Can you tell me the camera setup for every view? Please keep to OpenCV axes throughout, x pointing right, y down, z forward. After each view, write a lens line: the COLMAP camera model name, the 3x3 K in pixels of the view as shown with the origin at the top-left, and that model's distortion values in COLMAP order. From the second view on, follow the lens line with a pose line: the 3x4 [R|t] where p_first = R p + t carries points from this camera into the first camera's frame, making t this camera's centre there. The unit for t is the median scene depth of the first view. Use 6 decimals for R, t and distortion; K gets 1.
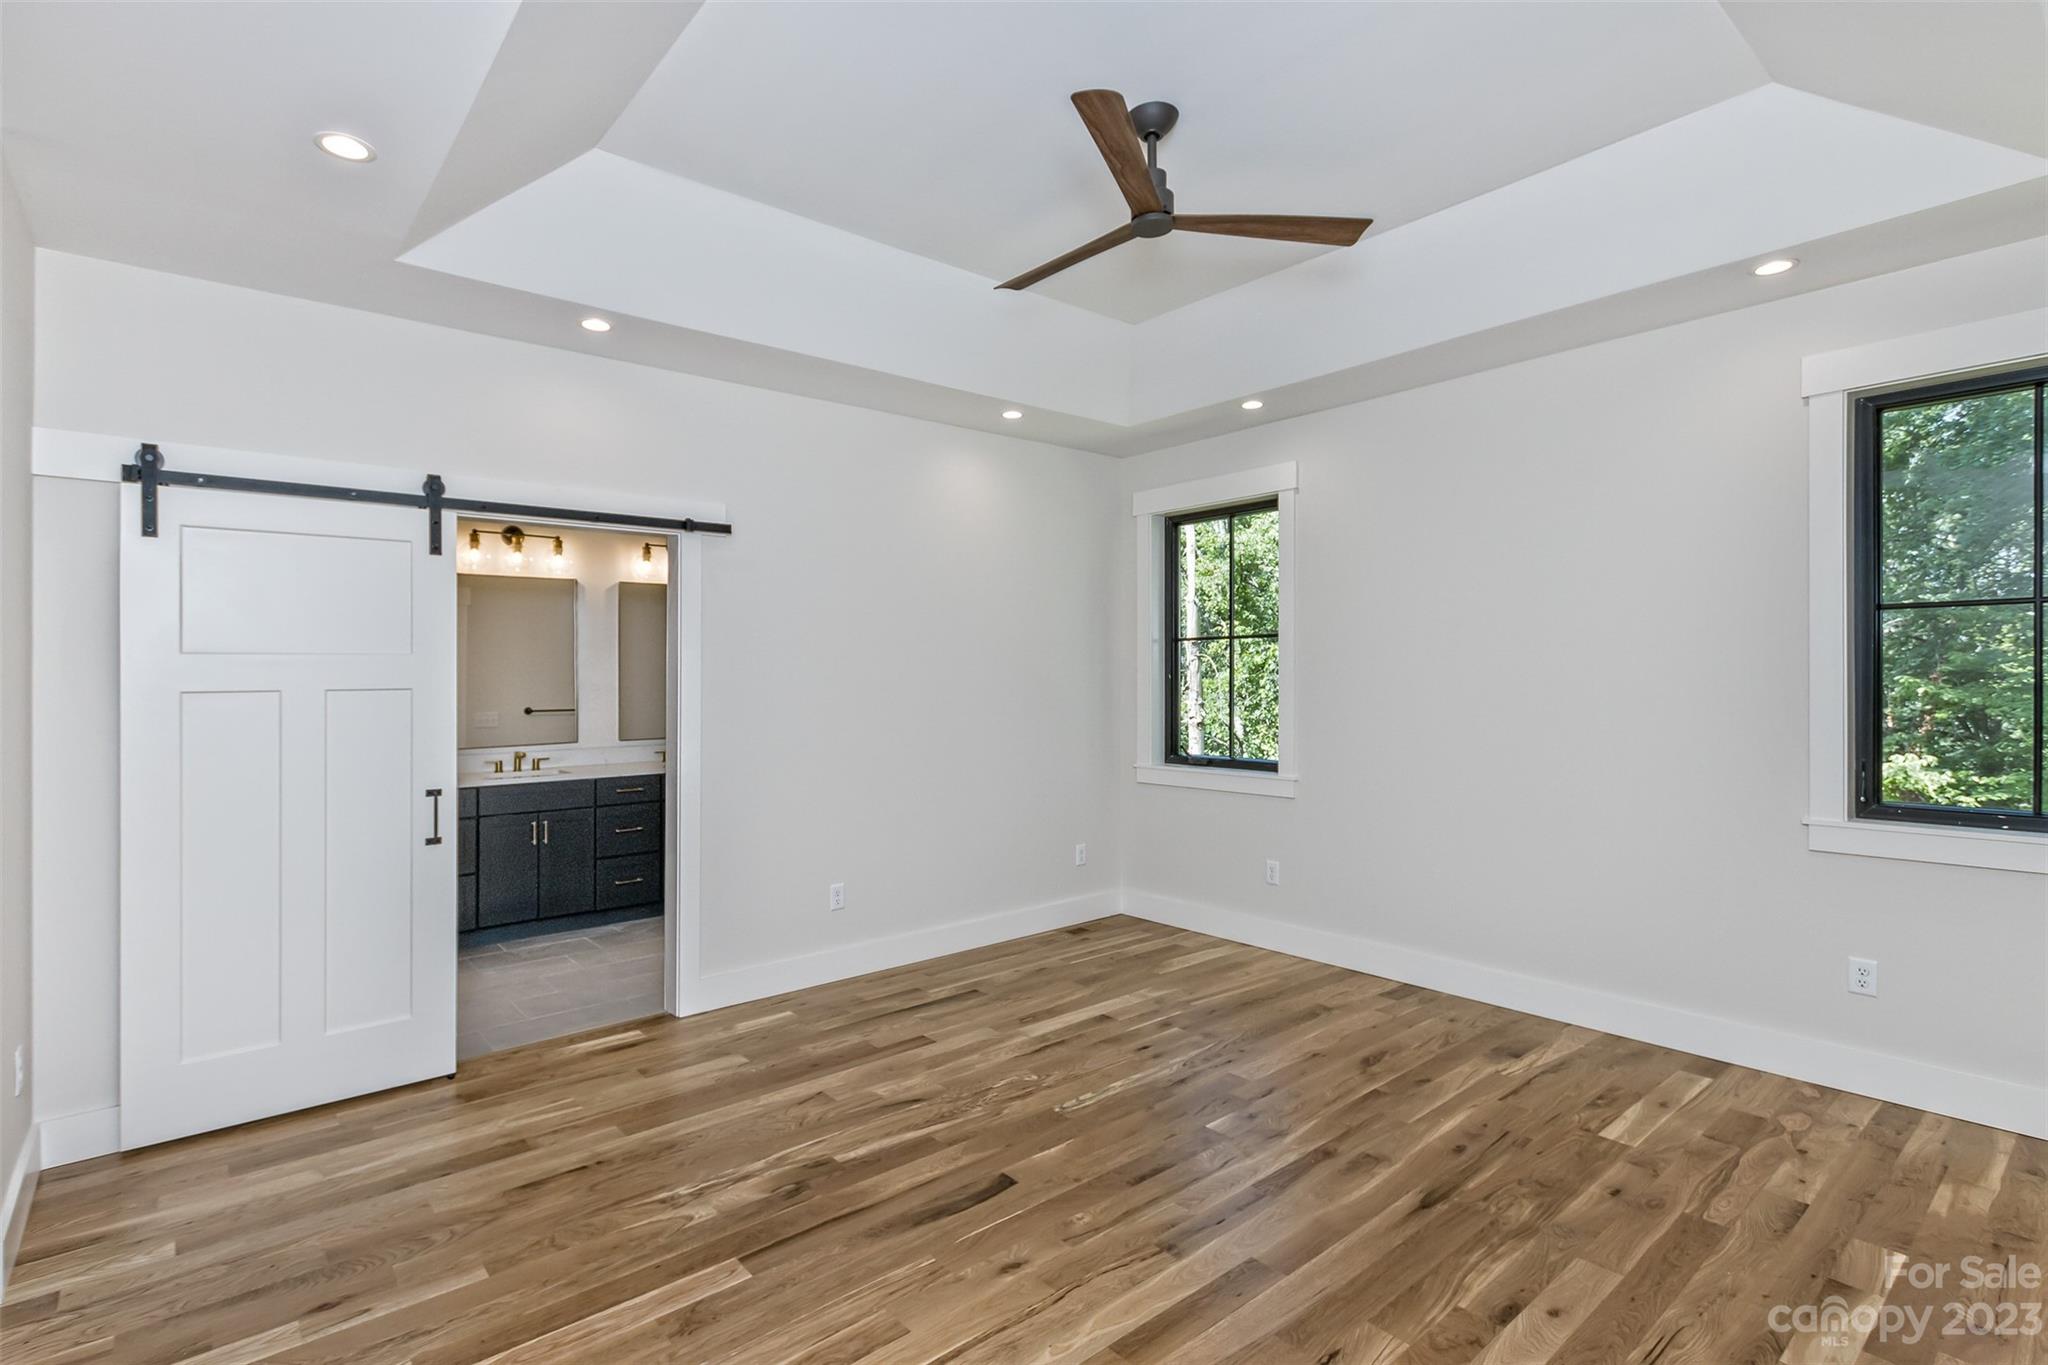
lens RADIAL K [[985.1, 0, 1038.5], [0, 985.1, 672.8], [0, 0, 1]] dist [0.002660, -0.001219]
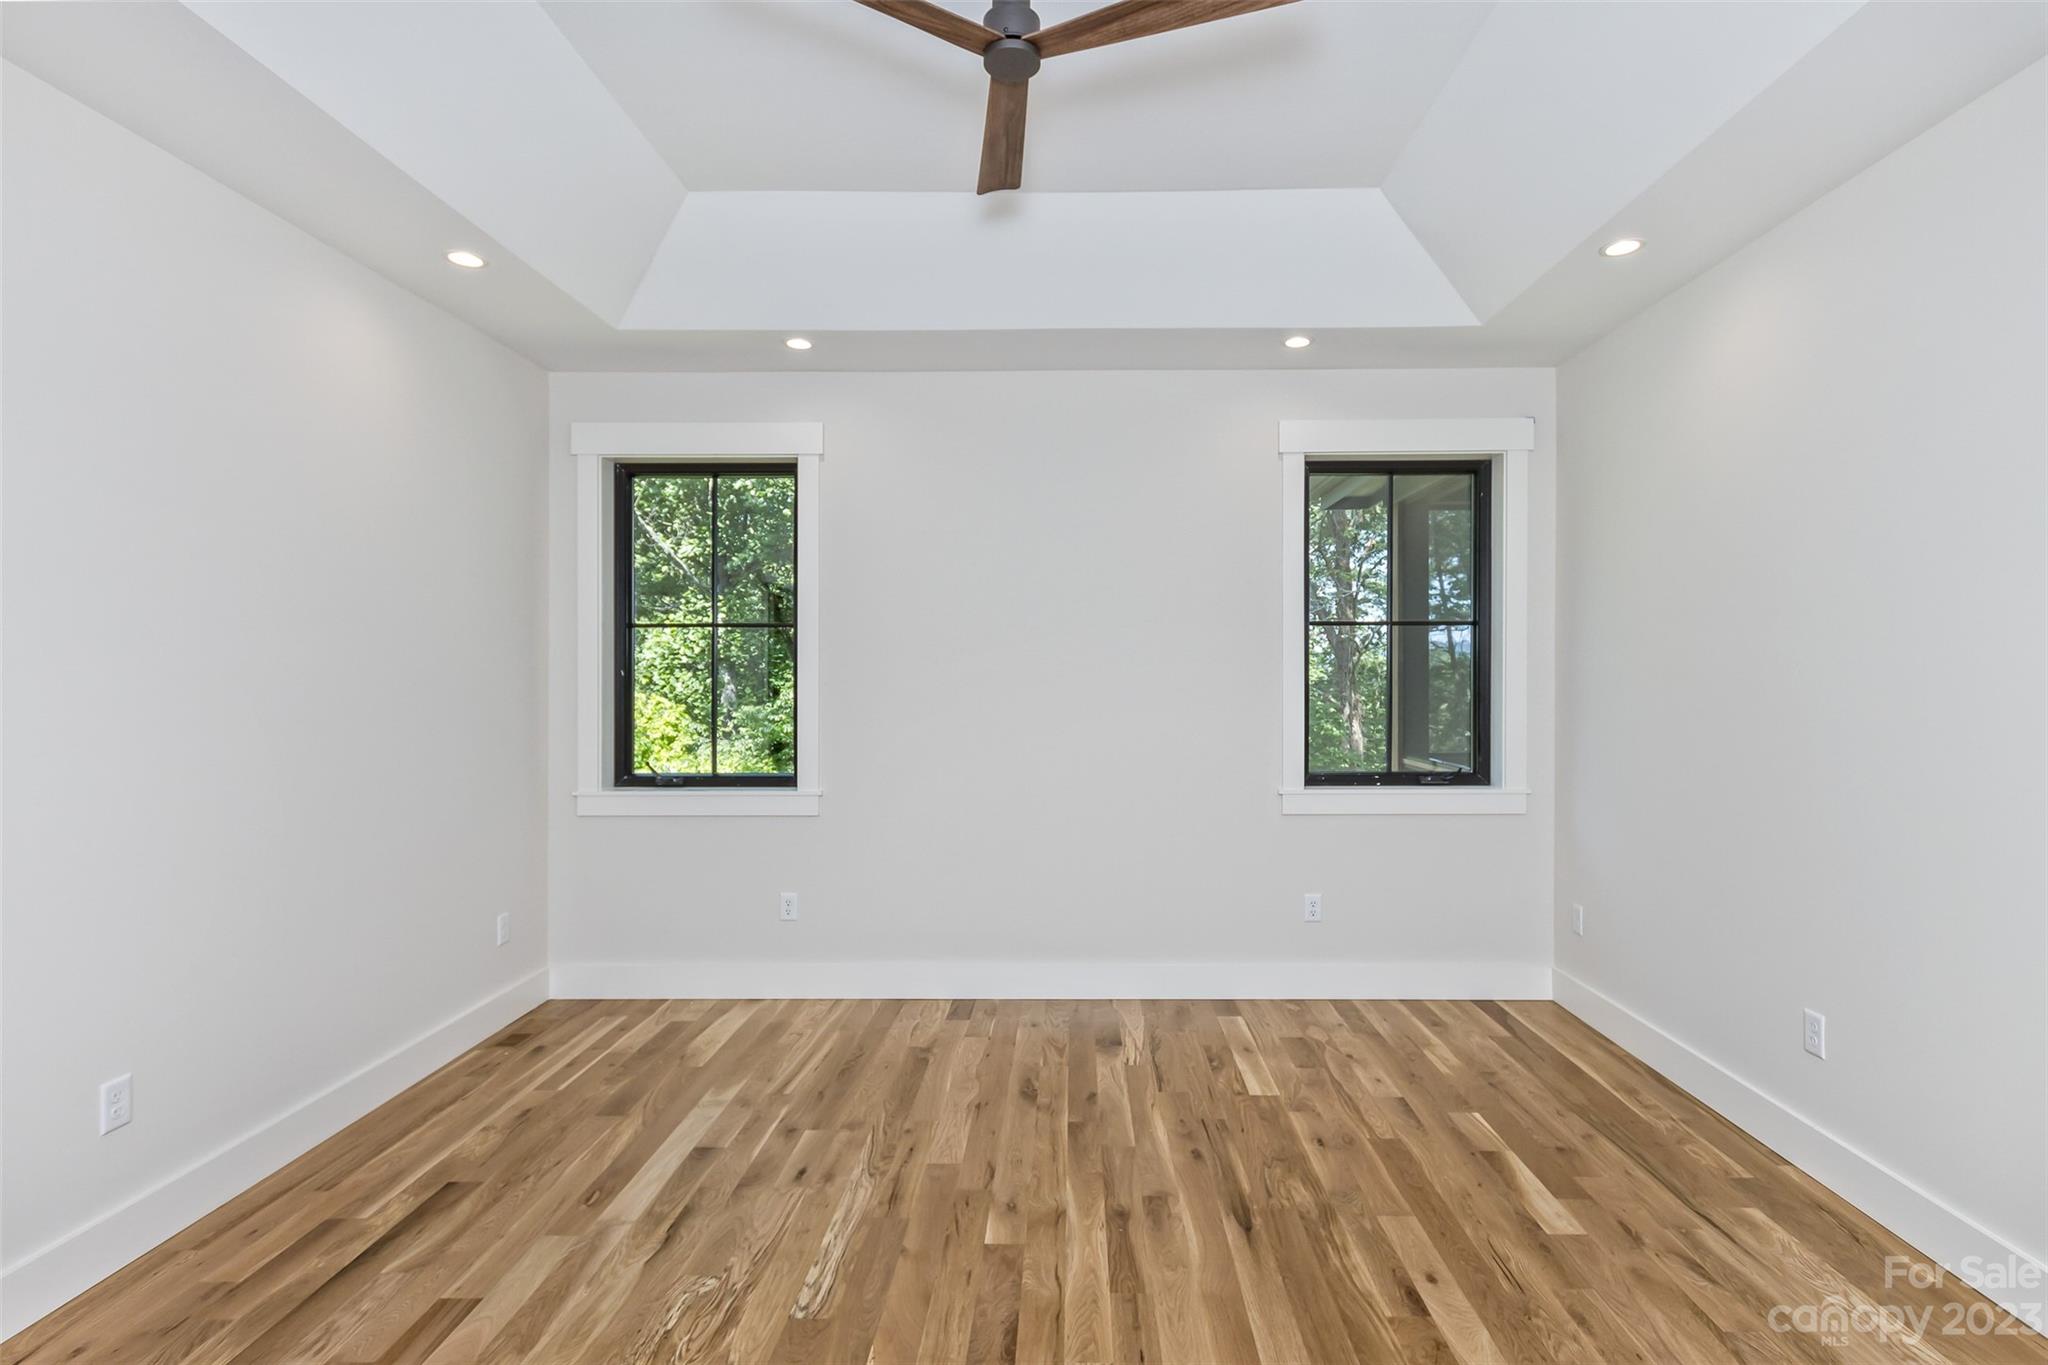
lens RADIAL K [[970.2, 0, 1024.0], [0, 970.2, 682.5], [0, 0, 1]] dist [0.003539, -0.000450]
pose [[0.658621, 0.000477, 0.752474, -0.352018], [-0.007388, 0.999956, 0.005833, 0.006702], [-0.752438, -0.009401, 0.658596, 0.420439]]
